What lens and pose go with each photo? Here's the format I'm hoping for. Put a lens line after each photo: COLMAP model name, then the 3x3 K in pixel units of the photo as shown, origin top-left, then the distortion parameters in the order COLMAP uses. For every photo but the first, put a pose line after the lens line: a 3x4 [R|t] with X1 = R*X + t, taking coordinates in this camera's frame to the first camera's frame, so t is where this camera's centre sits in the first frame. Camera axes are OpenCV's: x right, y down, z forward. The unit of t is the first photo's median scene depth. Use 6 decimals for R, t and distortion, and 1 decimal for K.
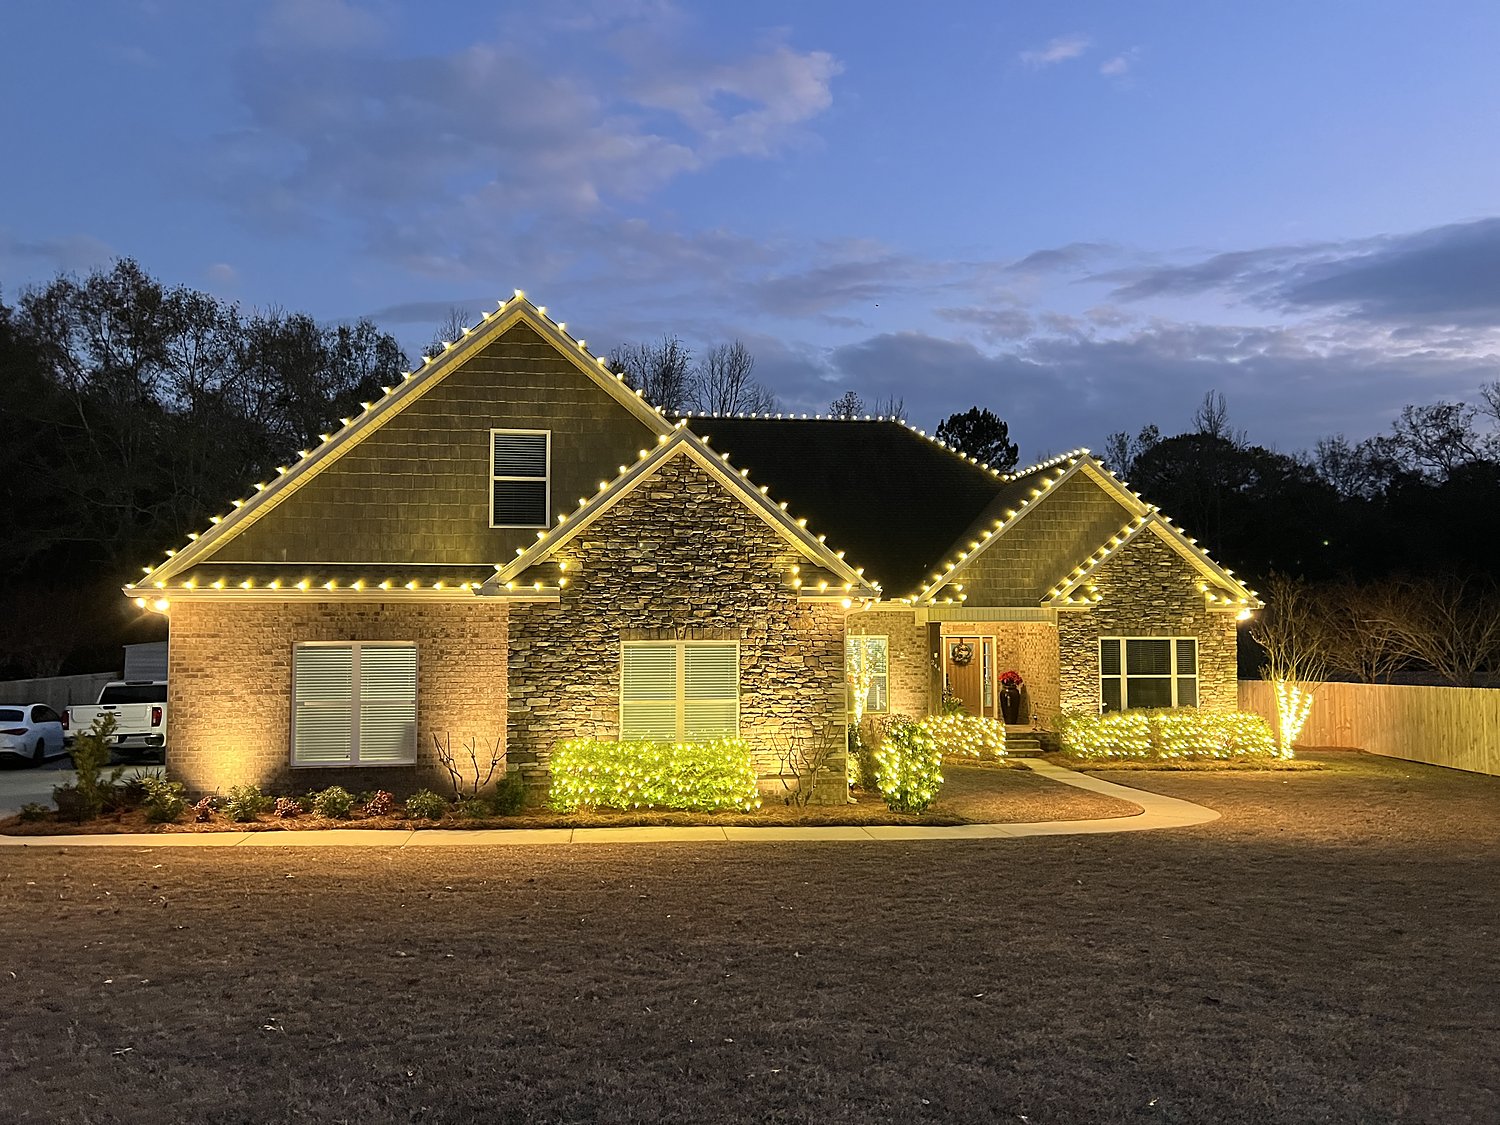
lens RADIAL K [[1122.3, 0, 743.8], [0, 1122.3, 566.1], [0, 0, 1]] dist [0.029367, -0.047414]
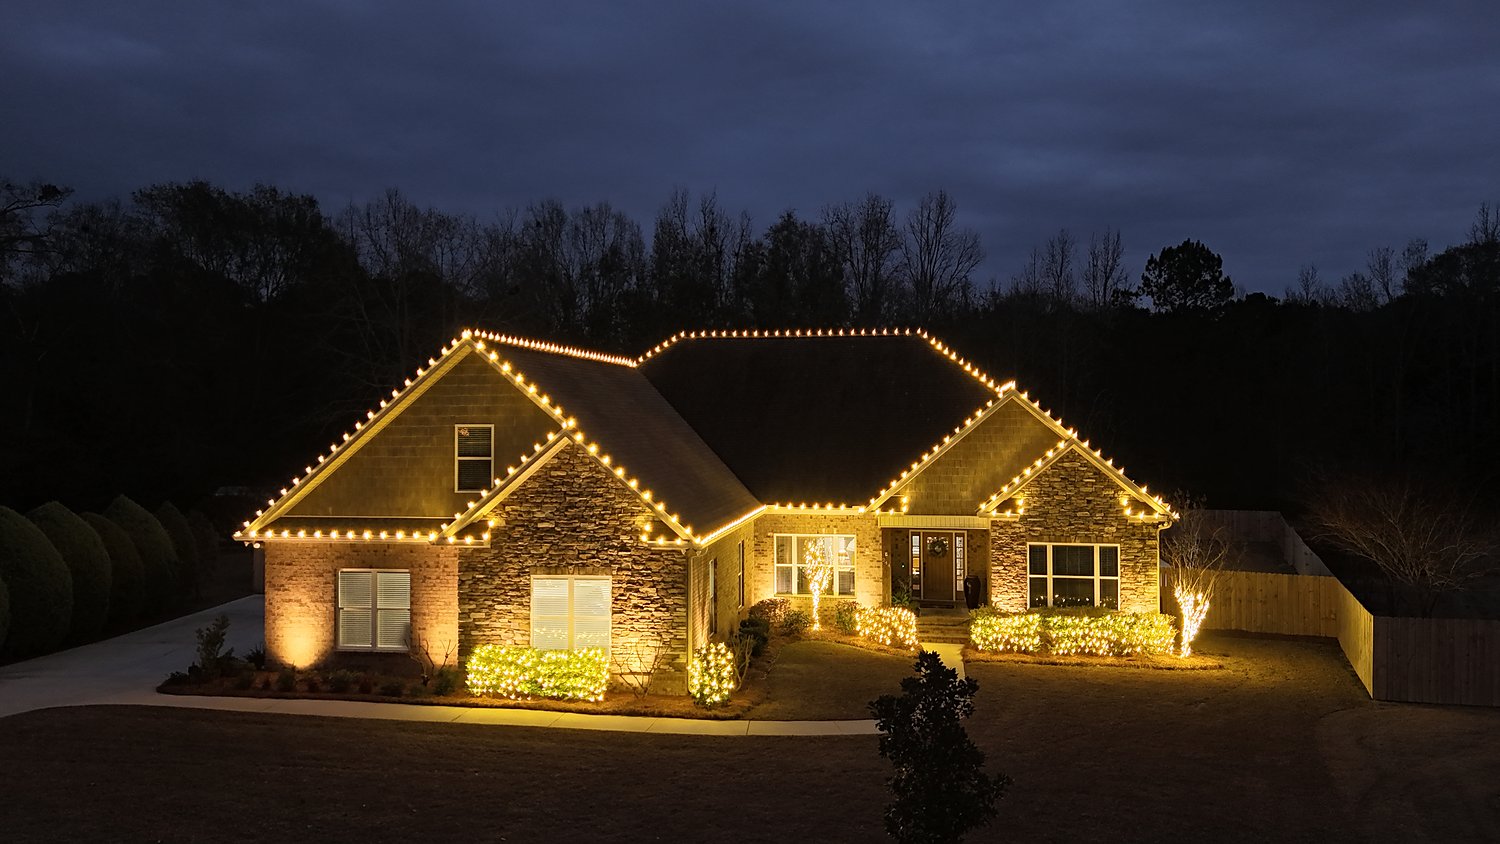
lens RADIAL K [[1055.0, 0, 714.4], [0, 1055.0, 425.7], [0, 0, 1]] dist [0.028451, -0.018121]
pose [[0.962899, -0.006936, -0.269774, 0.474505], [0.017641, 0.999149, 0.037275, -0.167934], [0.269286, -0.040651, 0.962202, -0.231285]]
